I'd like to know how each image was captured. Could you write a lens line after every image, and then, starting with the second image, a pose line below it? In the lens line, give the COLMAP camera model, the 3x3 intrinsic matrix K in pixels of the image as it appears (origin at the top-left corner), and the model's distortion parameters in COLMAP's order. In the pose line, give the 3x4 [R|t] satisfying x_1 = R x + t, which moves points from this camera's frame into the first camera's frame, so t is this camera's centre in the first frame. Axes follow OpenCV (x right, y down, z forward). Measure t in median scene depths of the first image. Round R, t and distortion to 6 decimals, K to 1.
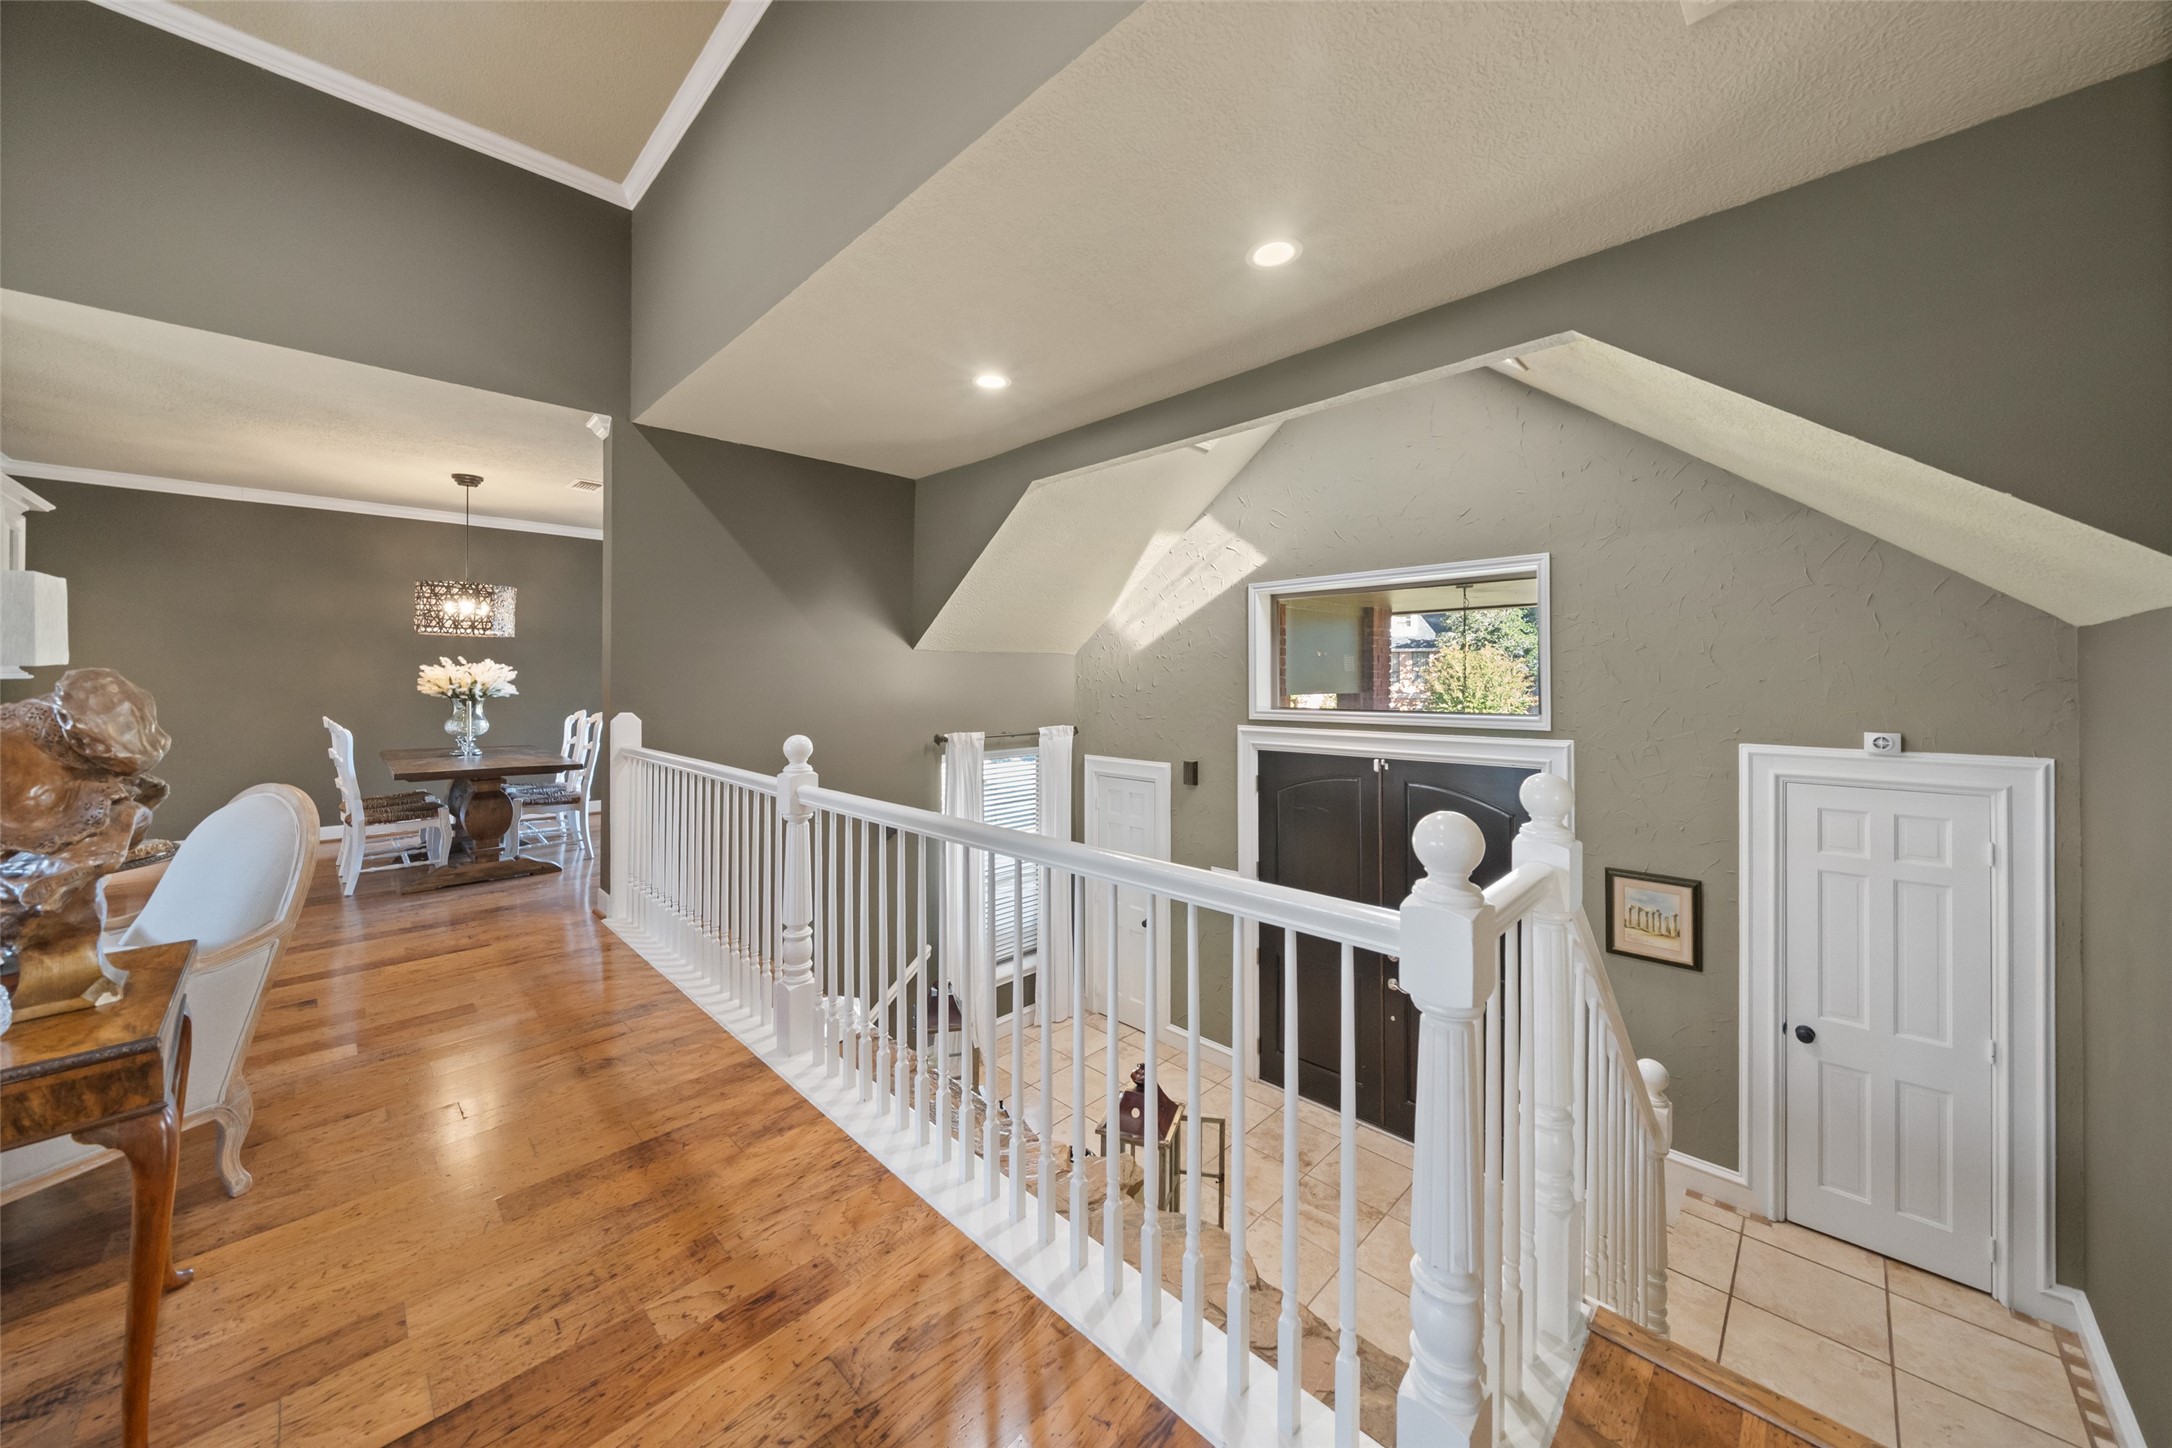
lens RADIAL K [[760.4, 0, 1078.5], [0, 760.4, 674.7], [0, 0, 1]] dist [-0.001941, -0.000183]
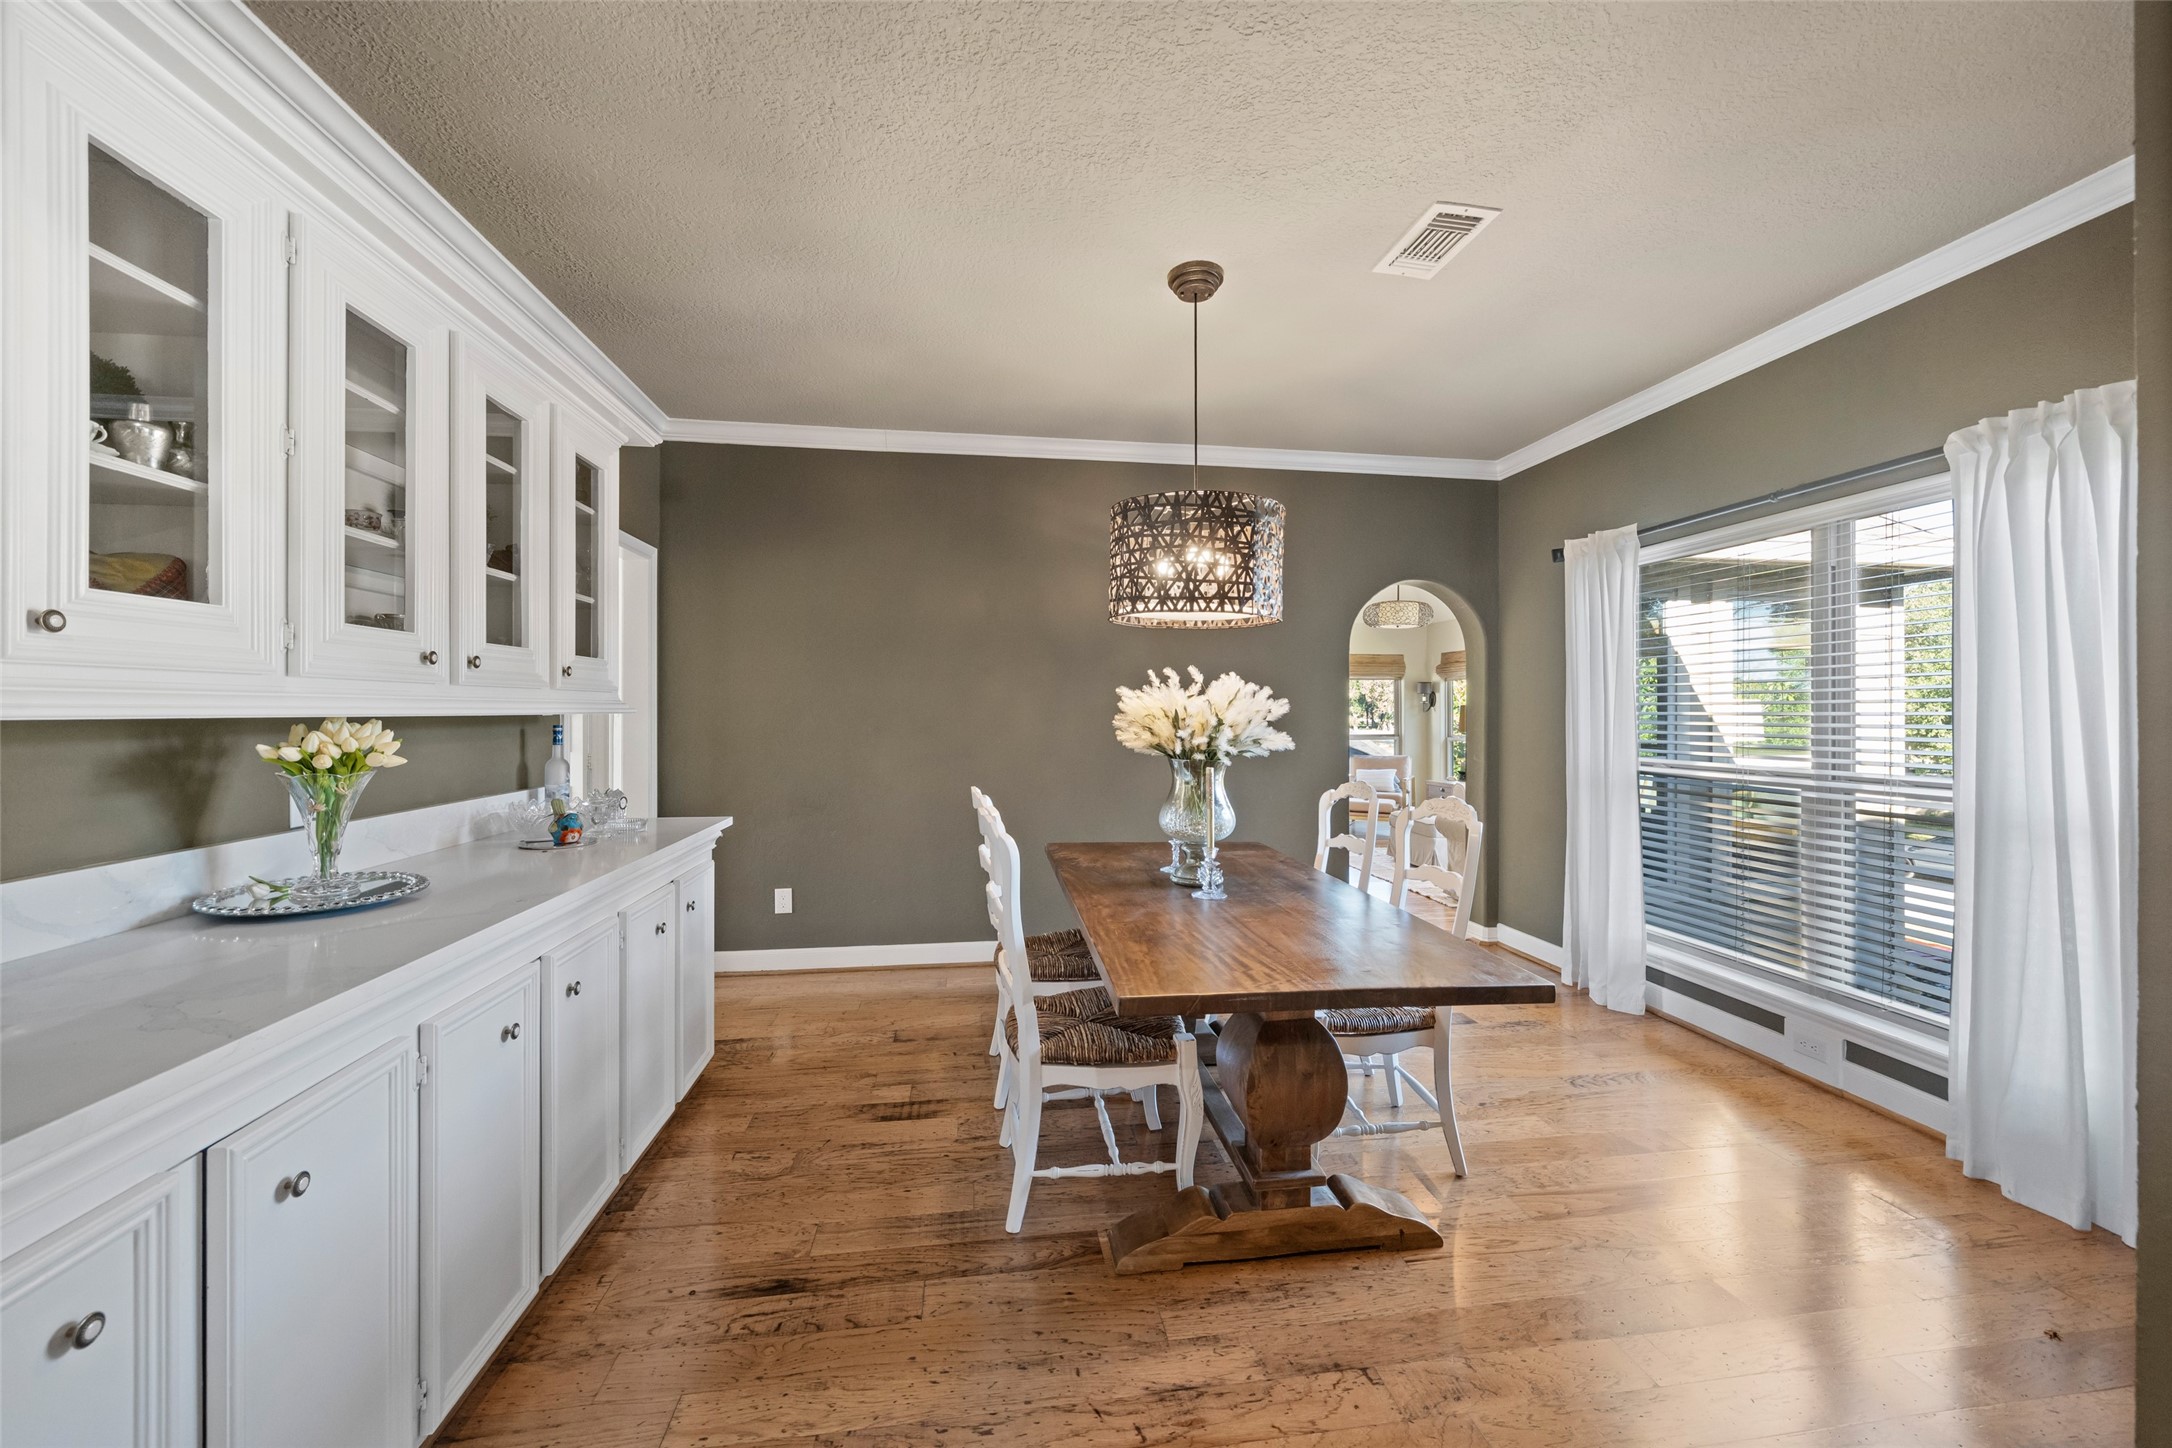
lens RADIAL K [[840.8, 0, 1098.6], [0, 840.8, 690.7], [0, 0, 1]] dist [-0.000177, -0.000045]
pose [[0.807252, -0.013658, -0.590049, -0.561968], [0.001304, 0.999771, -0.021357, 0.000636], [0.590206, 0.016471, 0.807085, 0.563525]]
